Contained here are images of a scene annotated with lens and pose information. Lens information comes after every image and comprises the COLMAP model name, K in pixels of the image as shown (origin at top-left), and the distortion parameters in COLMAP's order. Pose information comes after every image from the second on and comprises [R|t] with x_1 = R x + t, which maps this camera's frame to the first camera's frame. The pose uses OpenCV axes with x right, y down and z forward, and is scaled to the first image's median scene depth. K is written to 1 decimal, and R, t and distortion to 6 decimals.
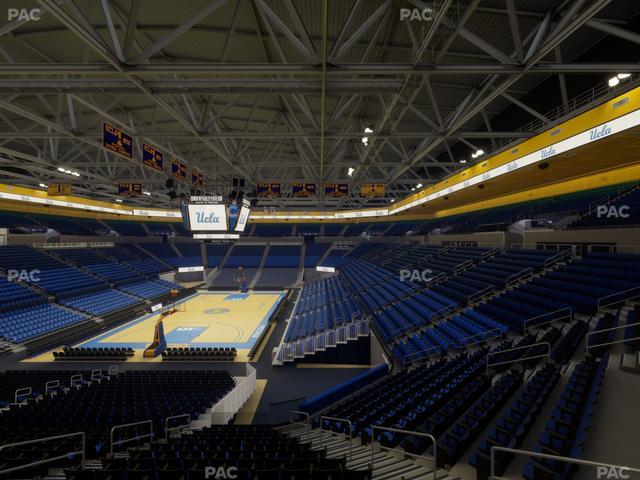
lens RADIAL K [[320.5, 0, 320.8], [0, 320.5, 239.6], [0, 0, 1]] dist [0.000783, -0.000908]
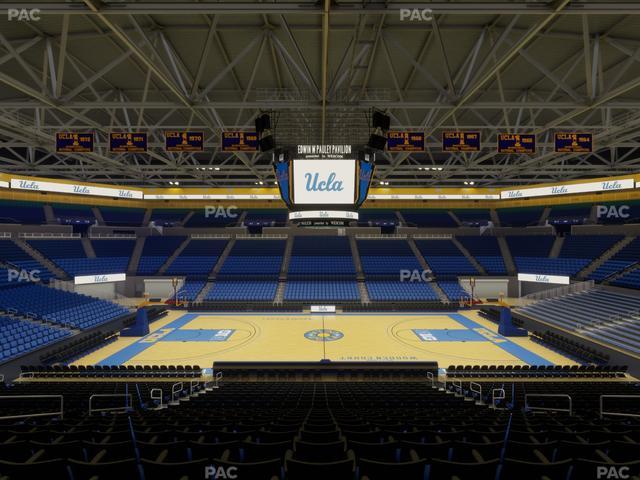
lens RADIAL K [[320.5, 0, 318.3], [0, 320.5, 240.3], [0, 0, 1]] dist [0.000783, -0.000908]
pose [[0.999993, 0.001477, 0.003468, -0.340893], [-0.001485, 0.999997, 0.002154, 0.035968], [-0.003465, -0.002159, 0.999992, 0.374643]]
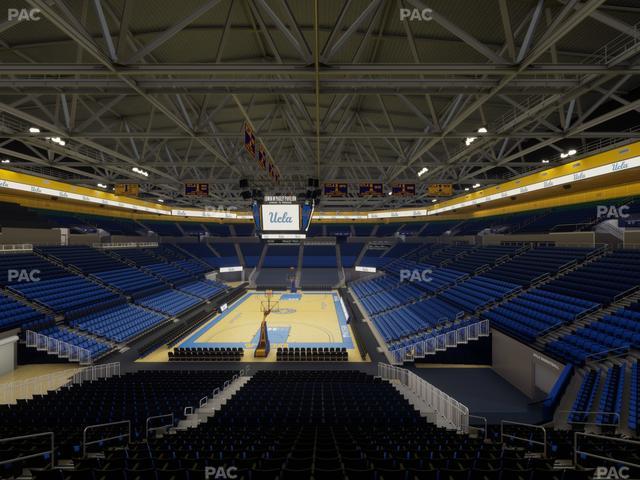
lens RADIAL K [[320.5, 0, 320.4], [0, 320.5, 239.7], [0, 0, 1]] dist [0.000783, -0.000908]
pose [[1.000000, -0.000225, -0.000331, -0.213113], [0.000225, 1.000000, 0.000363, -0.000075], [0.000331, -0.000363, 1.000000, 0.000242]]
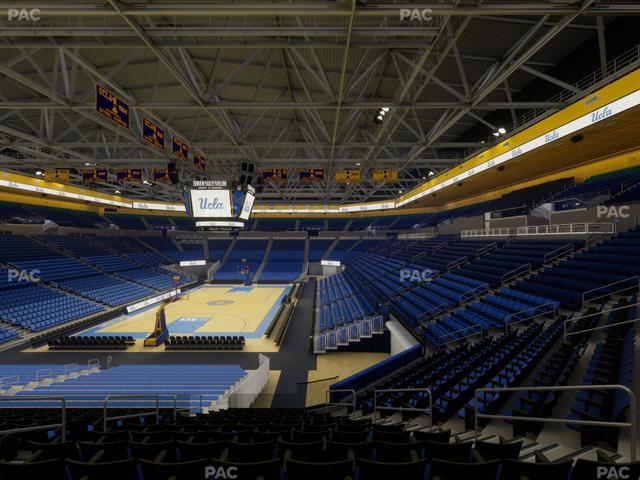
lens RADIAL K [[320.5, 0, 320.5], [0, 320.5, 239.1], [0, 0, 1]] dist [0.000783, -0.000908]
pose [[0.999999, -0.000528, -0.000855, -0.025228], [0.000527, 0.999999, -0.001470, 0.035720], [0.000855, 0.001470, 0.999999, 0.044237]]
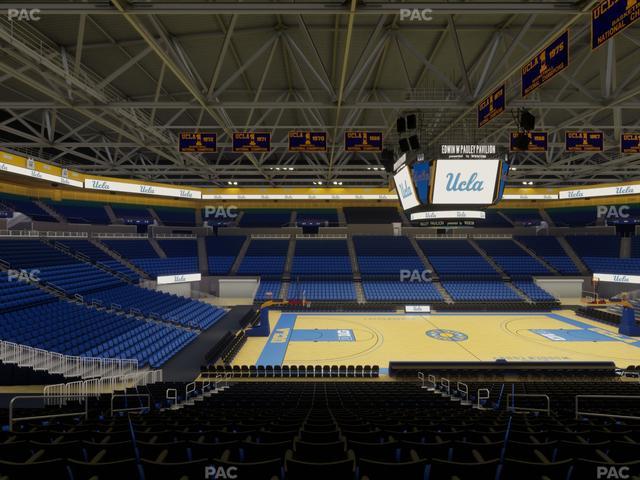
lens RADIAL K [[320.5, 0, 320.3], [0, 320.5, 240.1], [0, 0, 1]] dist [0.000783, -0.000908]
pose [[0.999990, 0.001191, 0.004199, -0.582766], [-0.001198, 0.999998, 0.001797, 0.036147], [-0.004197, -0.001802, 0.999990, 0.375819]]
